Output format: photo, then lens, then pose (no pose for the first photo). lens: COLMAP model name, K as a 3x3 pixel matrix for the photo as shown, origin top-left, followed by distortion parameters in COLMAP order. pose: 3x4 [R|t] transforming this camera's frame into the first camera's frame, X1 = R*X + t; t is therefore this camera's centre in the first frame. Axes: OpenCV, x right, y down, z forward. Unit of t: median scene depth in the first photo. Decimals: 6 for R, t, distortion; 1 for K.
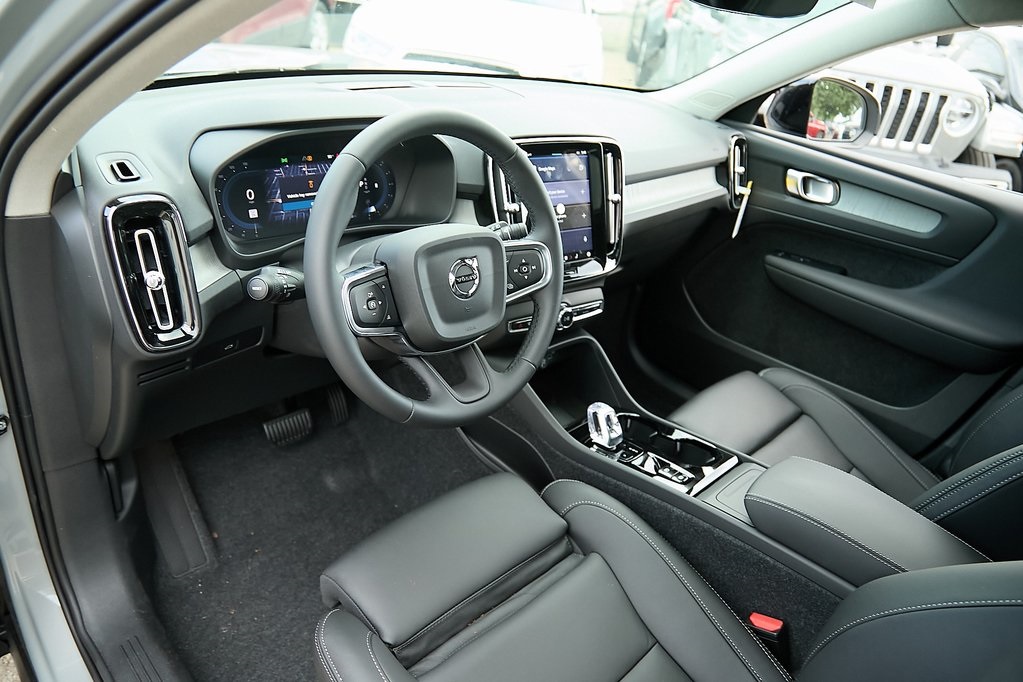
lens RADIAL K [[701.1, 0, 511.5], [0, 701.1, 341.0], [0, 0, 1]] dist [0.008891, 0.002292]
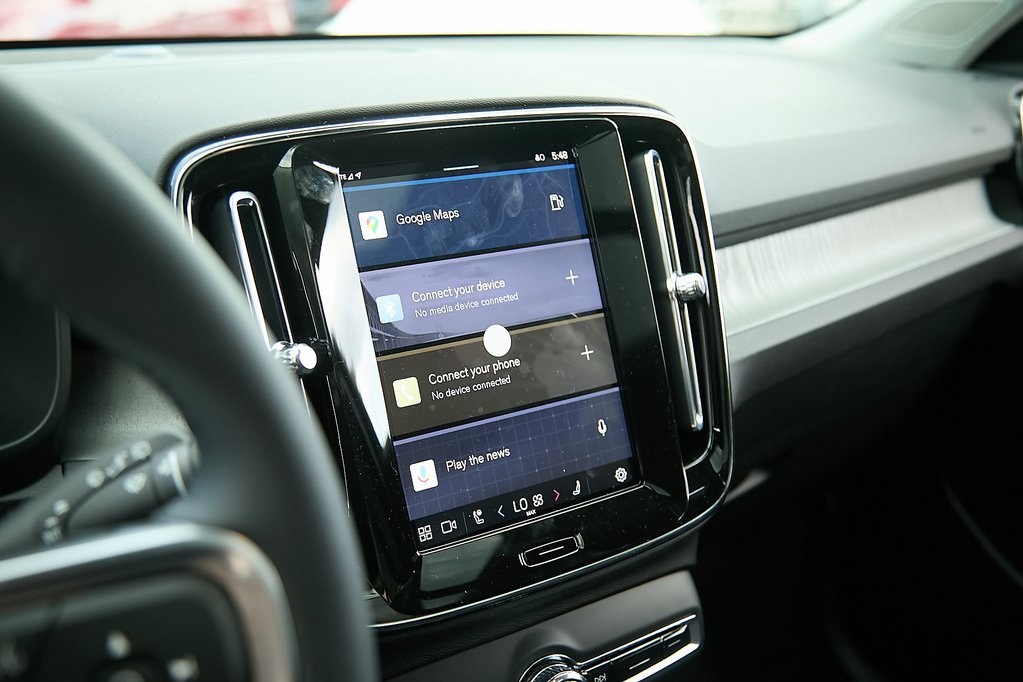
lens RADIAL K [[1099.6, 0, 511.5], [0, 1099.6, 341.0], [0, 0, 1]] dist [0.000882, 0.000731]
pose [[0.987165, -0.113924, -0.111925, 0.126736], [0.091427, 0.977744, -0.188834, -0.097769], [0.130947, 0.176177, 0.975610, 0.534575]]
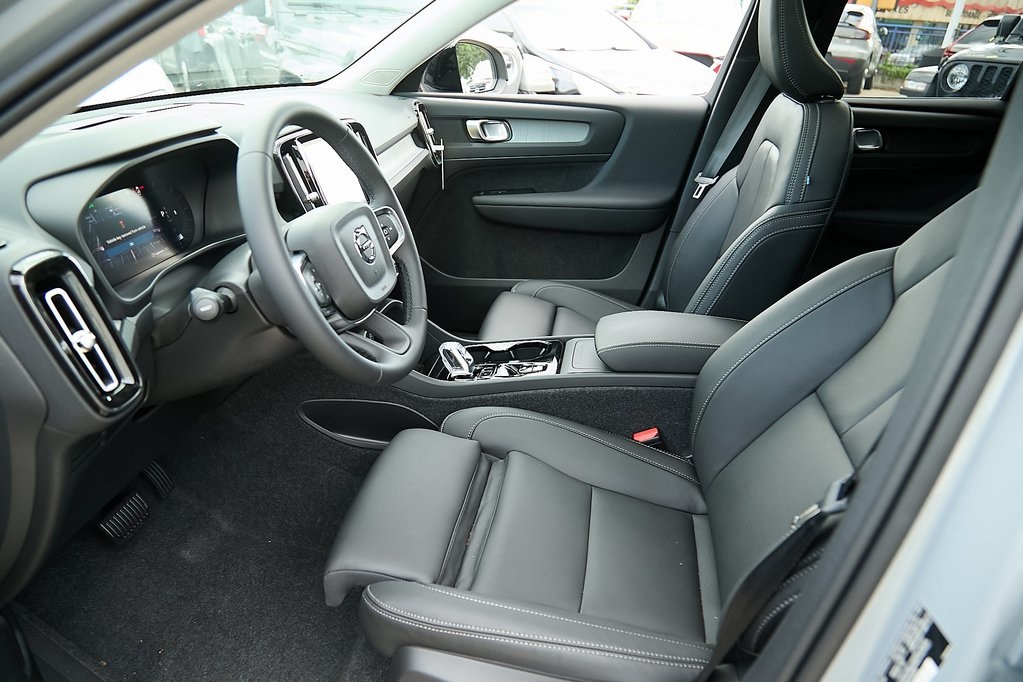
lens RADIAL K [[706.7, 0, 511.5], [0, 706.7, 341.0], [0, 0, 1]] dist [0.005053, 0.000193]
pose [[0.800999, -0.370611, 0.470157, -0.310451], [0.374869, 0.922818, 0.088770, 0.024434], [-0.466769, 0.105143, 0.878107, -0.040887]]
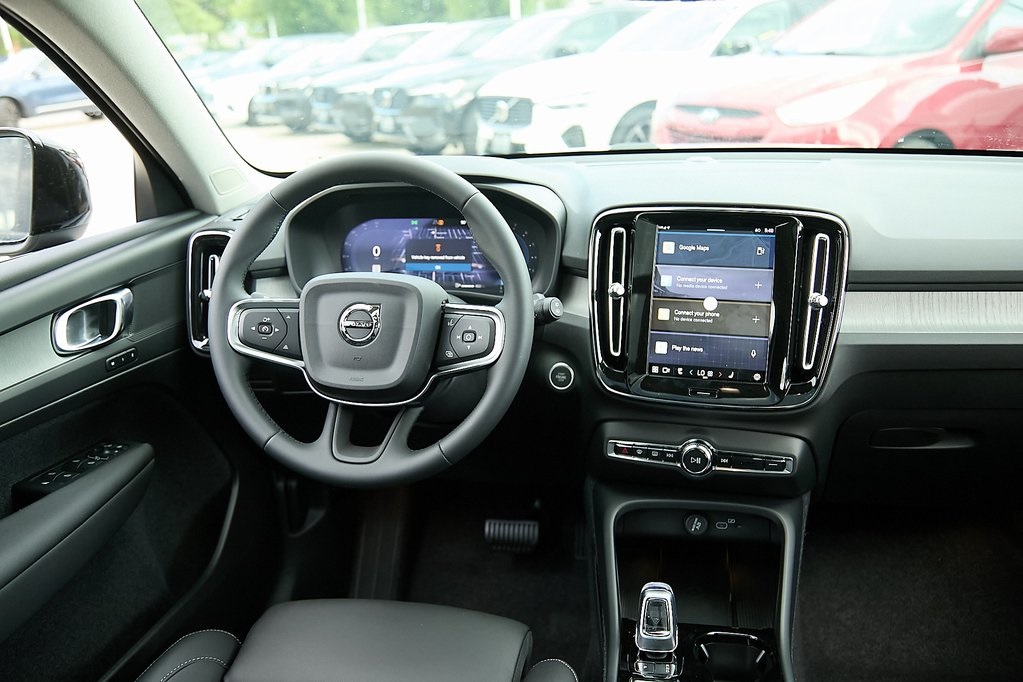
lens RADIAL K [[913.3, 0, 511.6], [0, 913.3, 347.6], [0, 0, 1]] dist [-0.033202, 0.085678]
pose [[0.556471, 0.102877, -0.824473, 0.710348], [-0.289204, 0.954236, -0.076127, -0.017717], [0.778910, 0.280803, 0.560757, 0.333489]]
